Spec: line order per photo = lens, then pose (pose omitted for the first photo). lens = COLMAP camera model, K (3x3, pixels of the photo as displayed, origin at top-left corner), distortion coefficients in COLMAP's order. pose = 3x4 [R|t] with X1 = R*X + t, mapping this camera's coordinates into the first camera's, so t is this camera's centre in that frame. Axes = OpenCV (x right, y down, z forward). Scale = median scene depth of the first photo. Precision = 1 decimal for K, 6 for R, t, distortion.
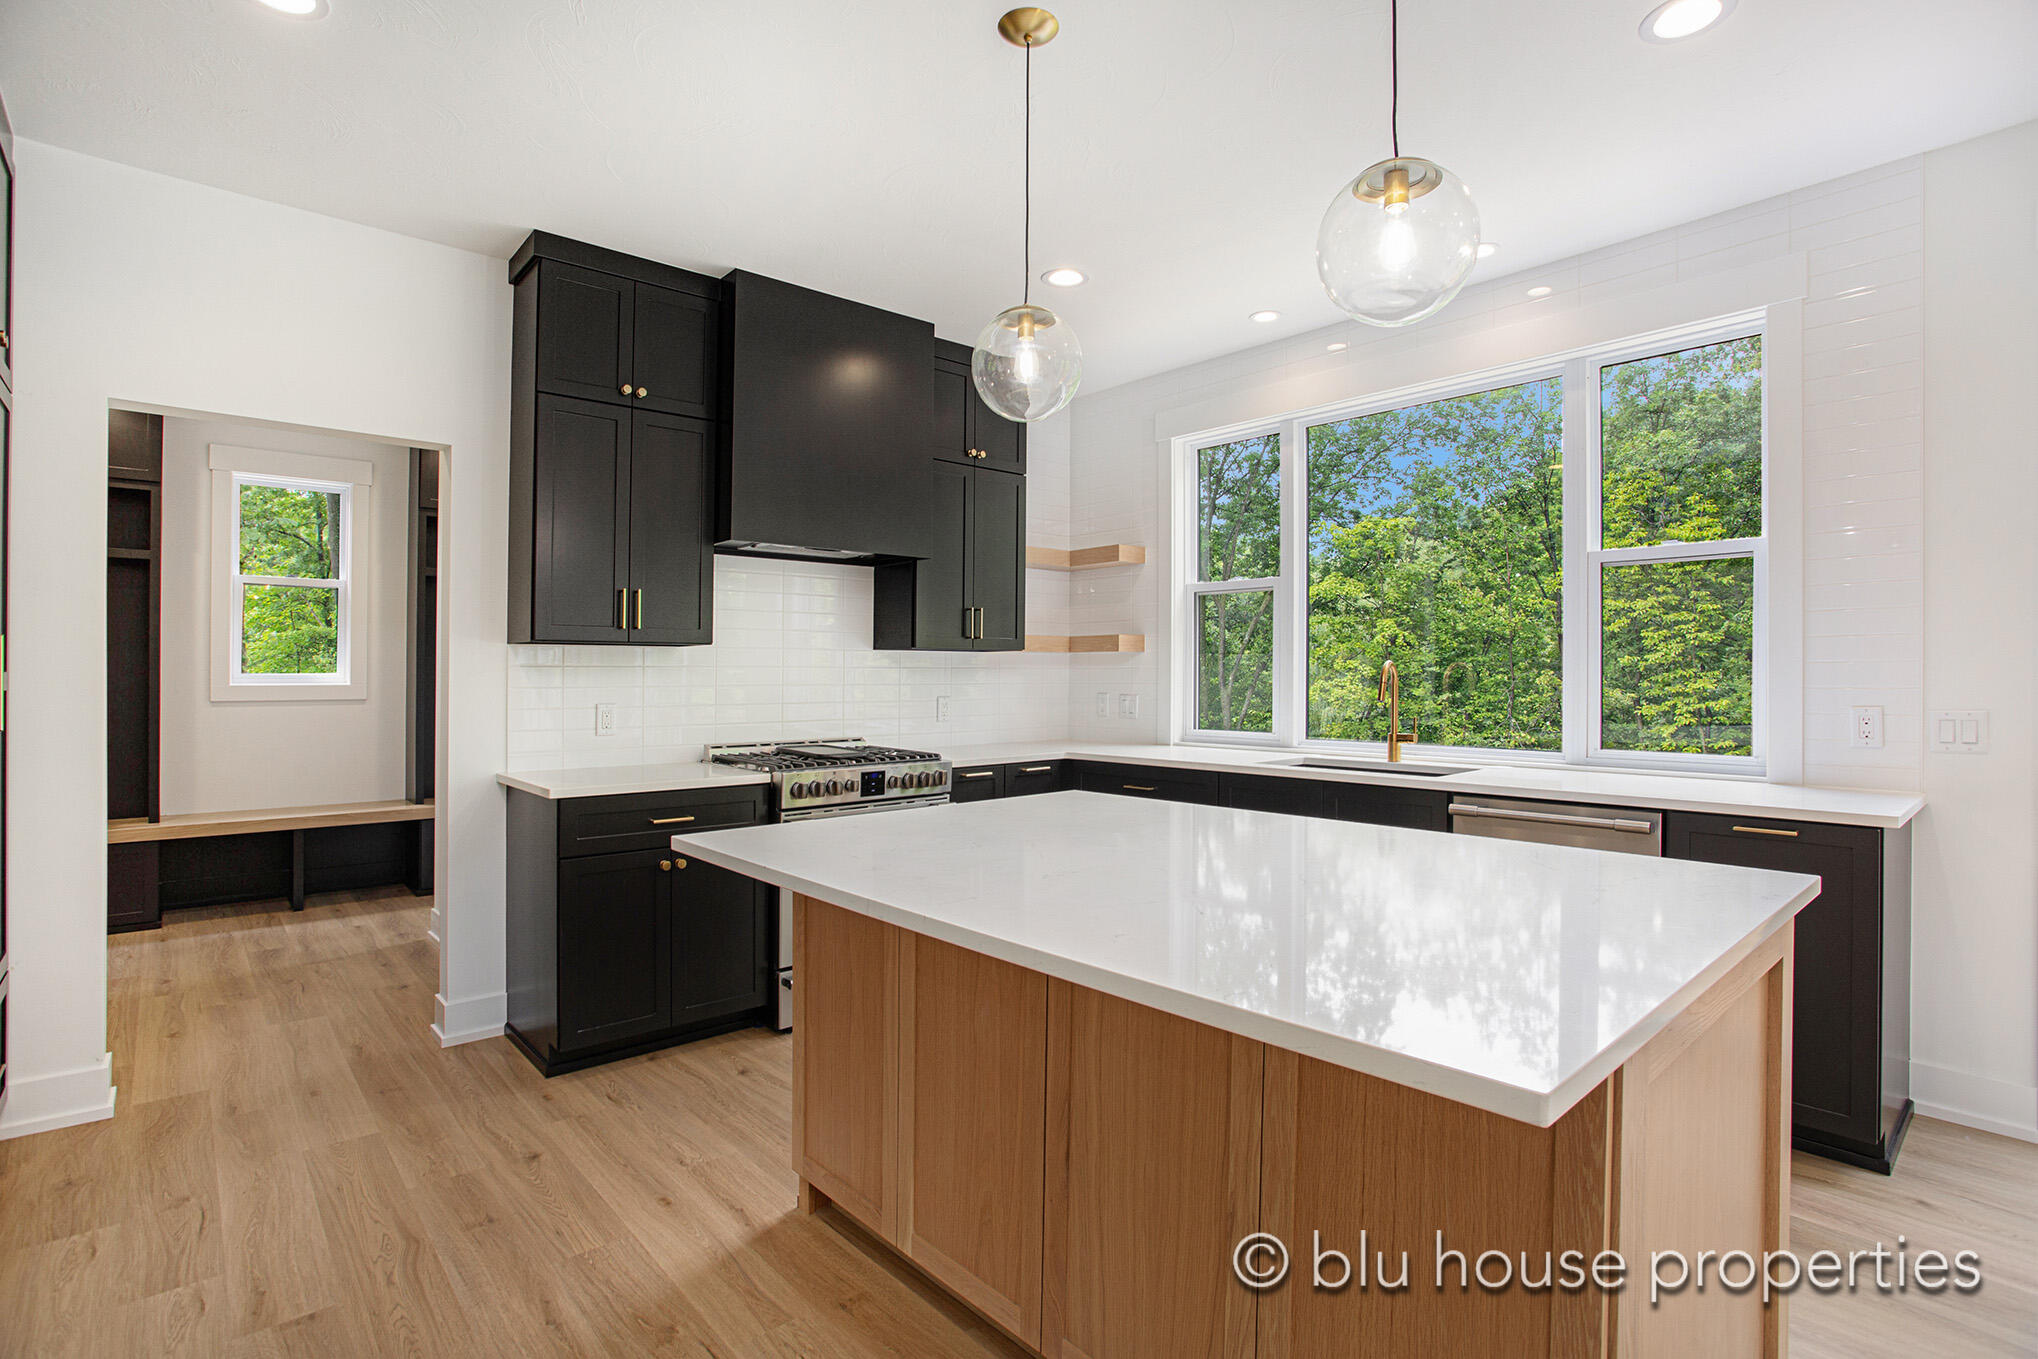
lens RADIAL K [[992.3, 0, 1025.2], [0, 992.3, 673.9], [0, 0, 1]] dist [-0.019939, 0.002375]
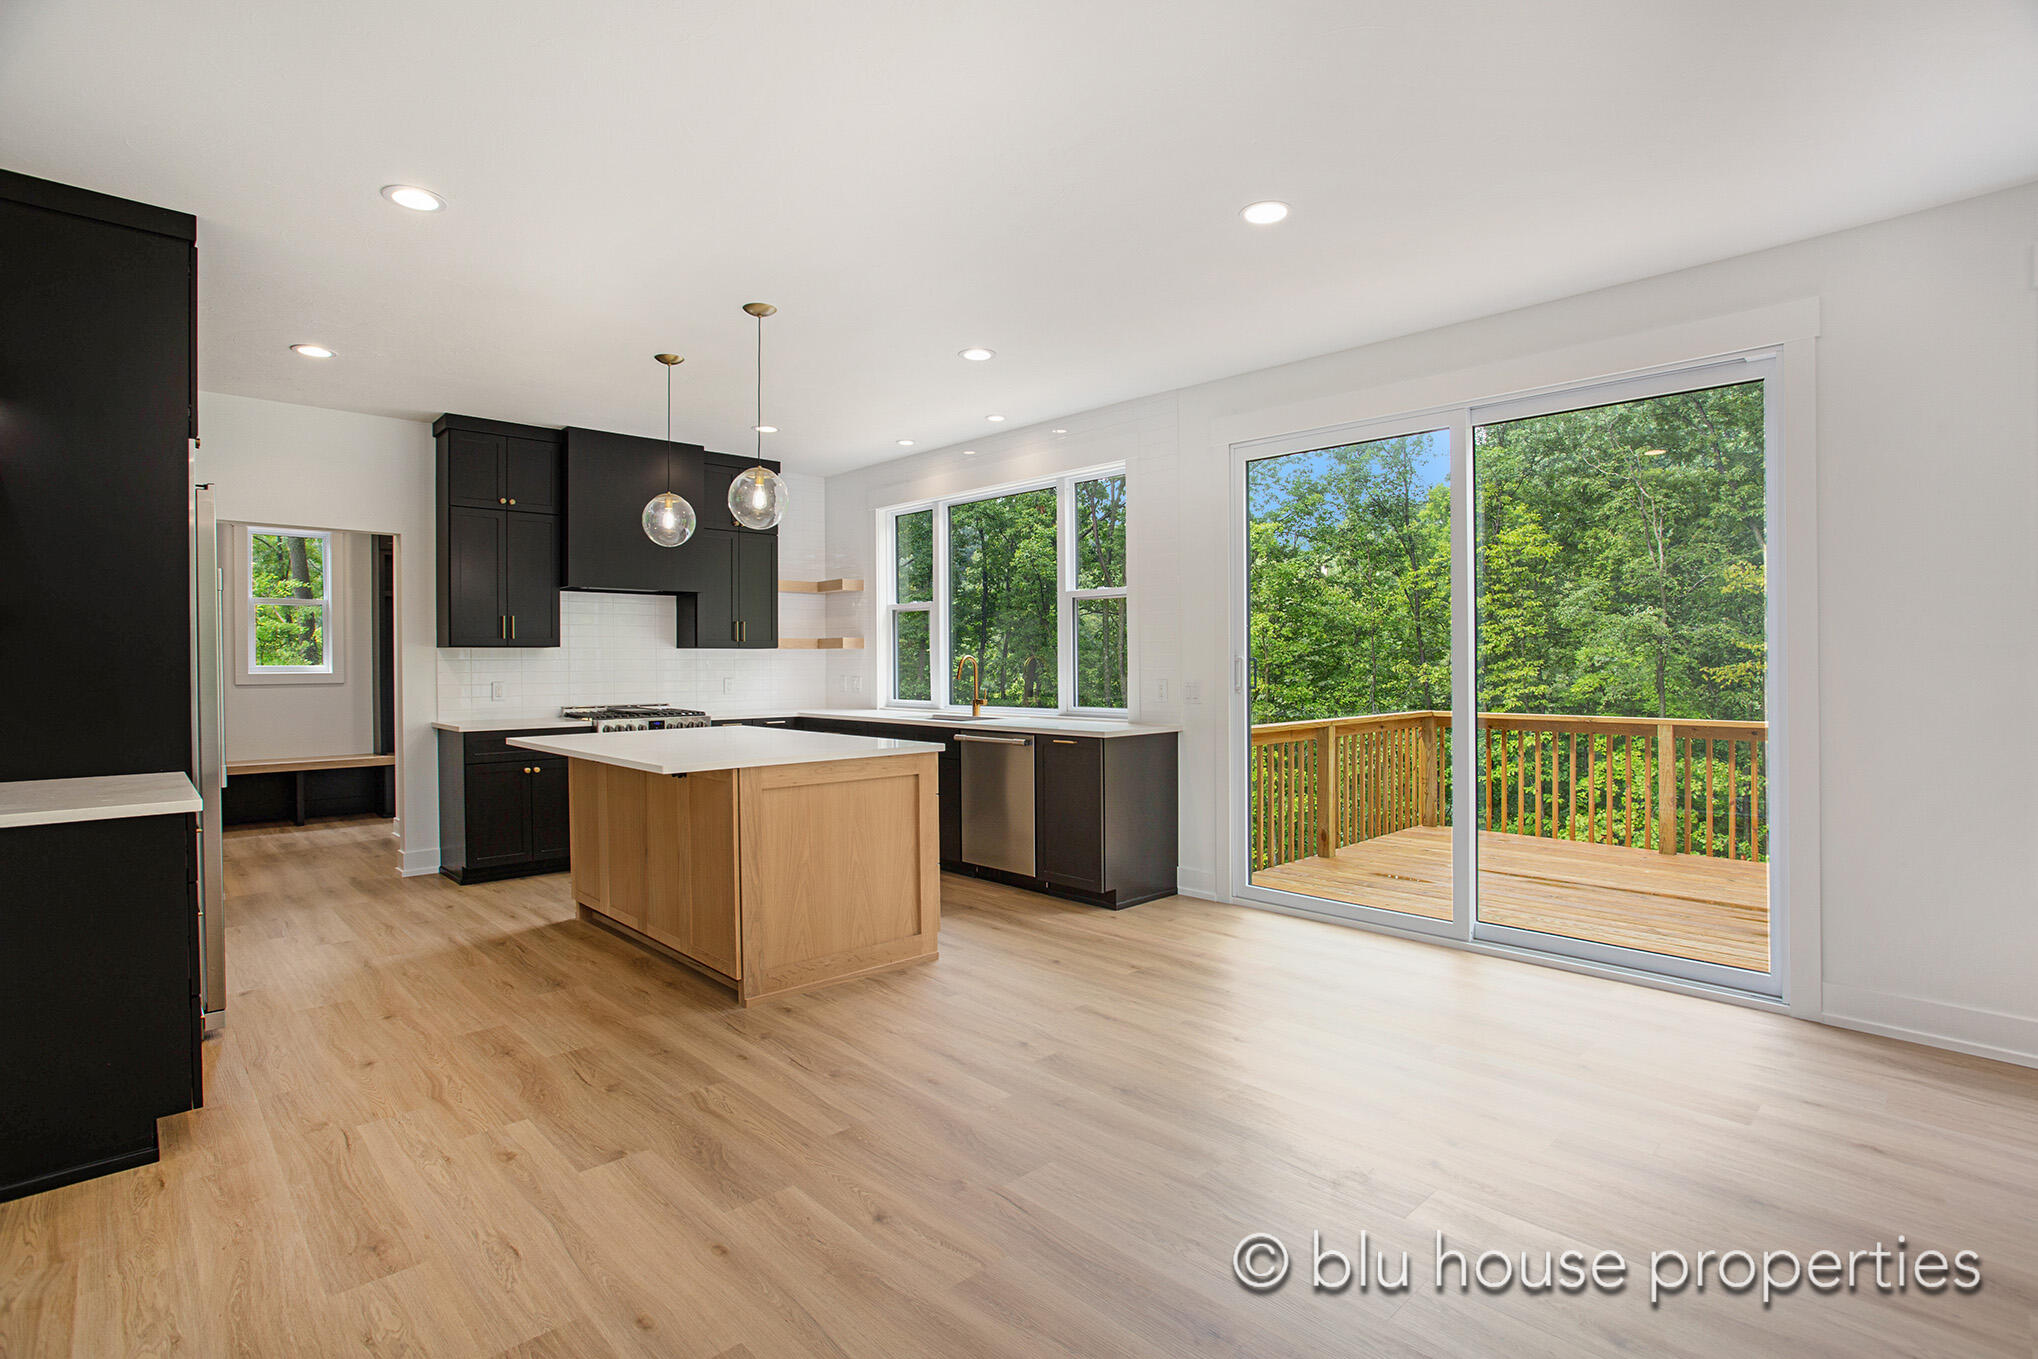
lens RADIAL K [[992.3, 0, 1022.3], [0, 992.3, 695.8], [0, 0, 1]] dist [-0.019939, 0.002375]
pose [[0.999488, -0.003128, 0.031835, 0.331569], [0.002113, 0.999489, 0.031884, 0.002073], [-0.031919, -0.031800, 0.998984, -0.565584]]
